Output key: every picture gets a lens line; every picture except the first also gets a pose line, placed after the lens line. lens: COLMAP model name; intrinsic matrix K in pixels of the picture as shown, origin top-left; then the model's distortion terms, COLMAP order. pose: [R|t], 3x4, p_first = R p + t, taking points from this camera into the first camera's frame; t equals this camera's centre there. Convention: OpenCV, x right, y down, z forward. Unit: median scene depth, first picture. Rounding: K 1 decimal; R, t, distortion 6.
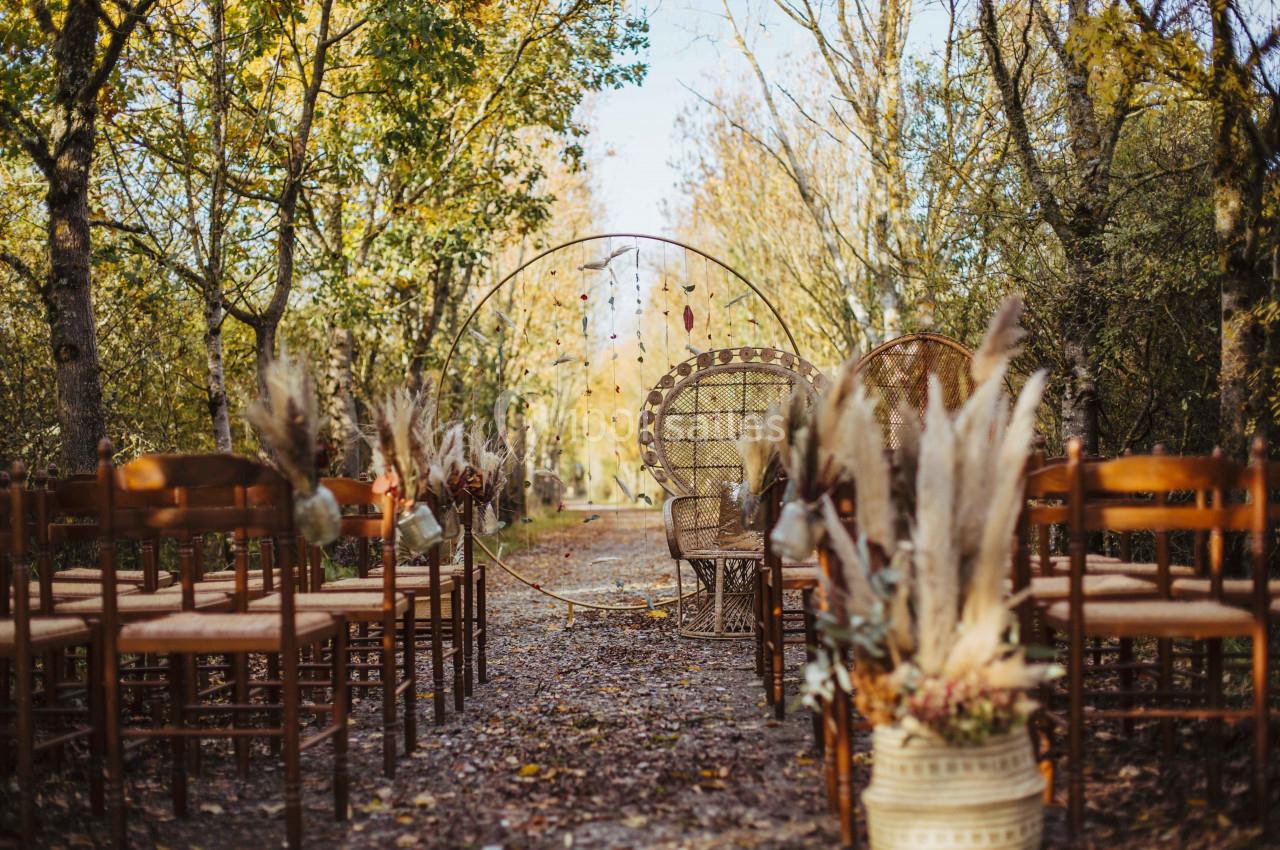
lens RADIAL K [[1858.4, 0, 640.0], [0, 1858.4, 425.0], [0, 0, 1]] dist [-0.040300, 0.074781]
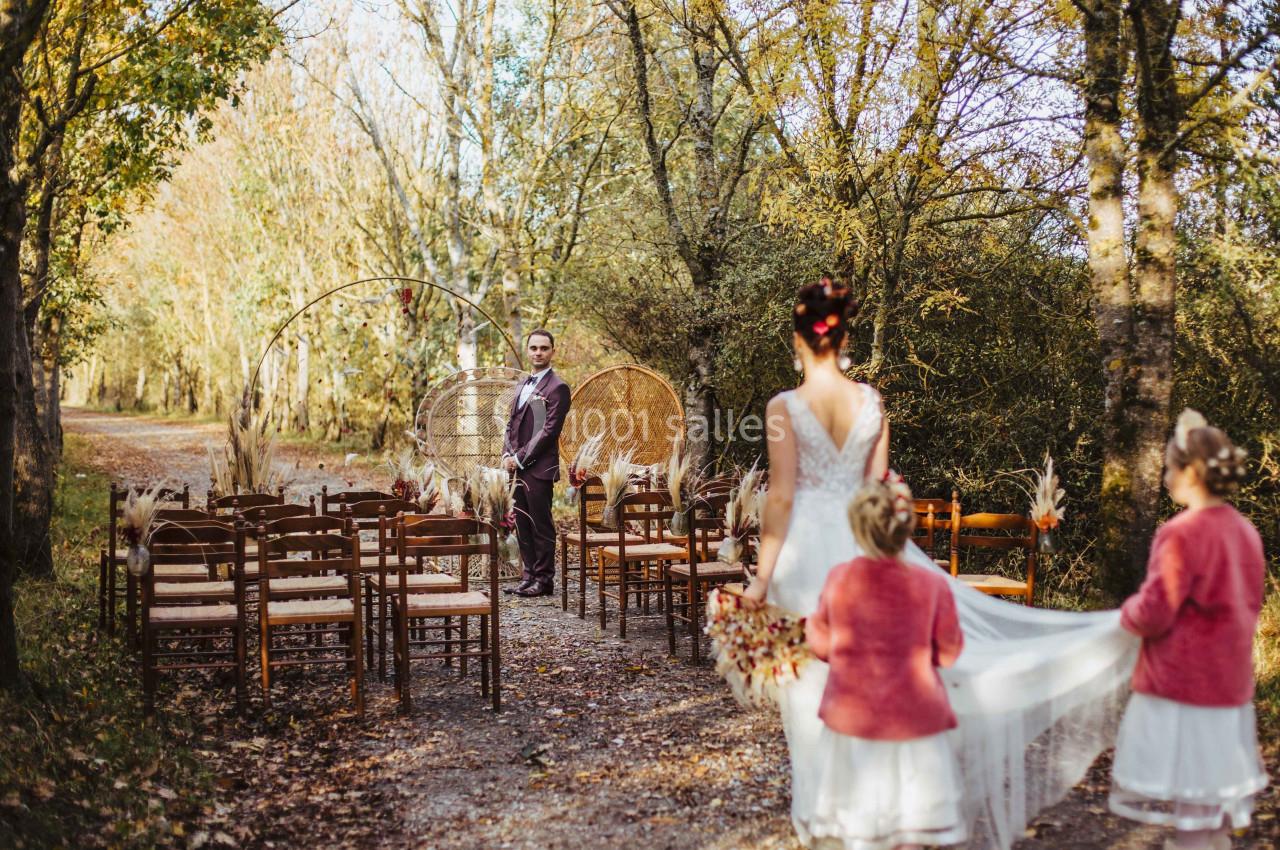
lens RADIAL K [[1858.4, 0, 640.0], [0, 1858.4, 425.0], [0, 0, 1]] dist [-0.040300, 0.074781]
pose [[0.965014, 0.005595, 0.262137, -0.148917], [-0.017669, 0.998887, 0.043724, -0.046426], [-0.261601, -0.046826, 0.964040, -0.257524]]
